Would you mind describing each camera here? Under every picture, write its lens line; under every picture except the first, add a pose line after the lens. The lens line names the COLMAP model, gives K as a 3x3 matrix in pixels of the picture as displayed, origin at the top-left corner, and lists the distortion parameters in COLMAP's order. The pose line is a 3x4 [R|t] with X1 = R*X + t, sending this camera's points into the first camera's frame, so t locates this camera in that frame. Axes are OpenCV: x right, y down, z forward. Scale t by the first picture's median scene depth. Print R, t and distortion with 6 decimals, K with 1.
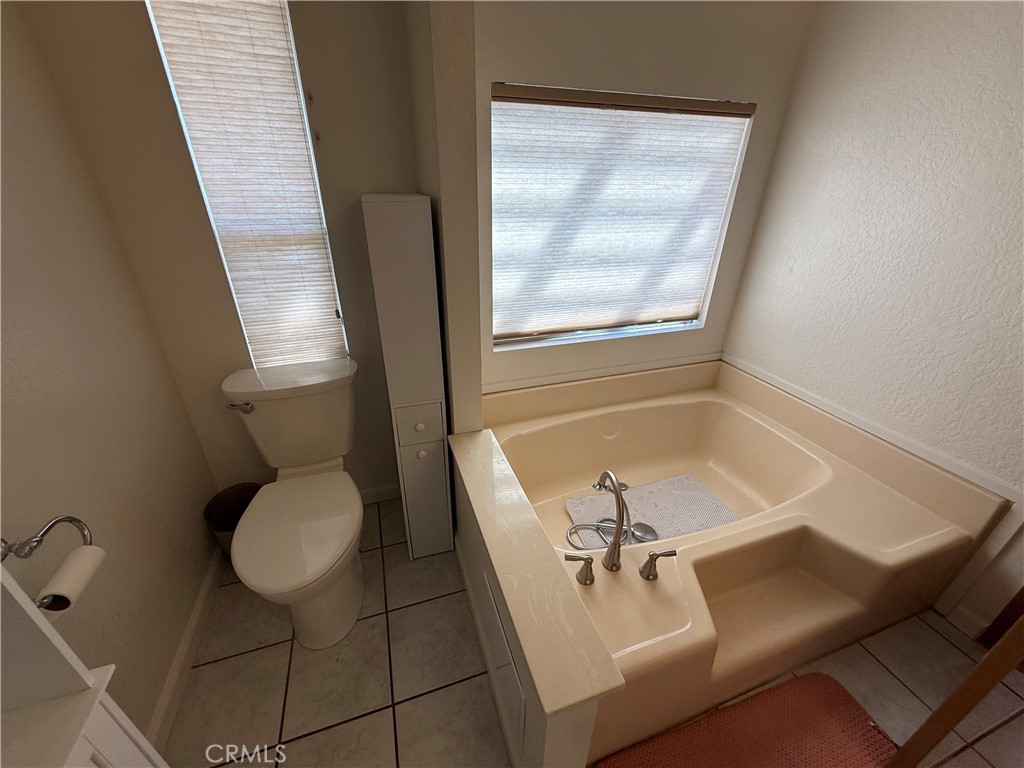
lens RADIAL K [[407.7, 0, 510.4], [0, 407.7, 386.7], [0, 0, 1]] dist [0.000621, 0.000178]
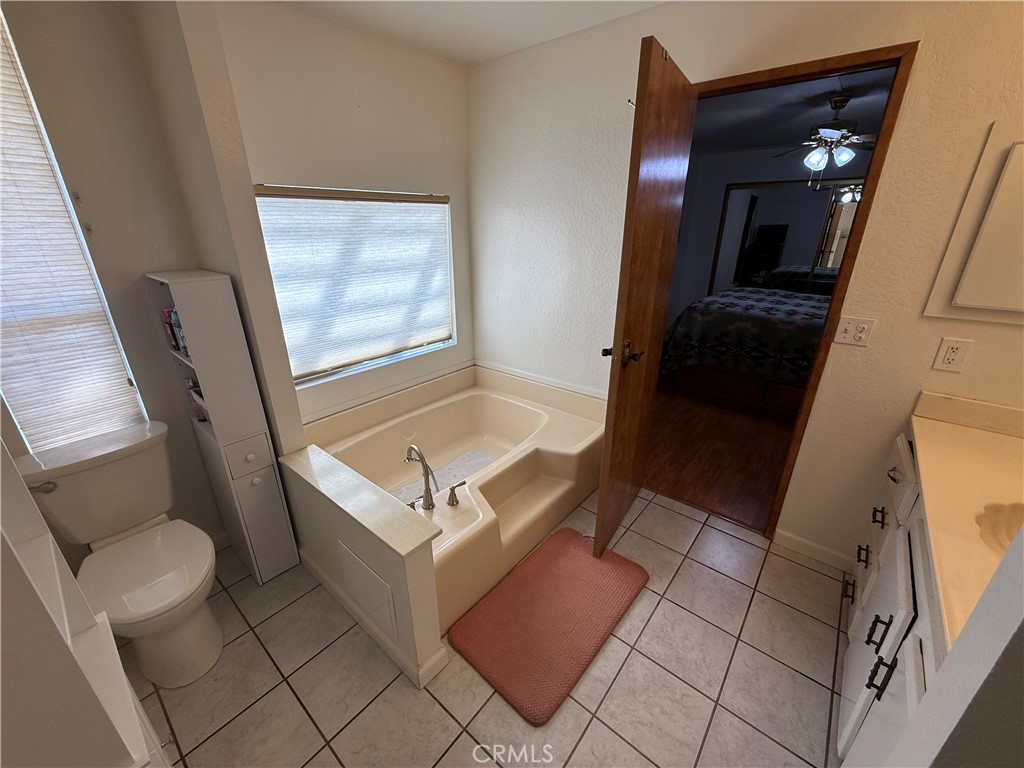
lens RADIAL K [[407.7, 0, 509.8], [0, 407.7, 385.2], [0, 0, 1]] dist [0.000621, 0.000178]
pose [[0.851498, -0.204939, 0.482650, -0.097150], [0.248817, 0.968149, -0.027879, 0.104261], [-0.461564, 0.143830, 0.875370, -0.383837]]
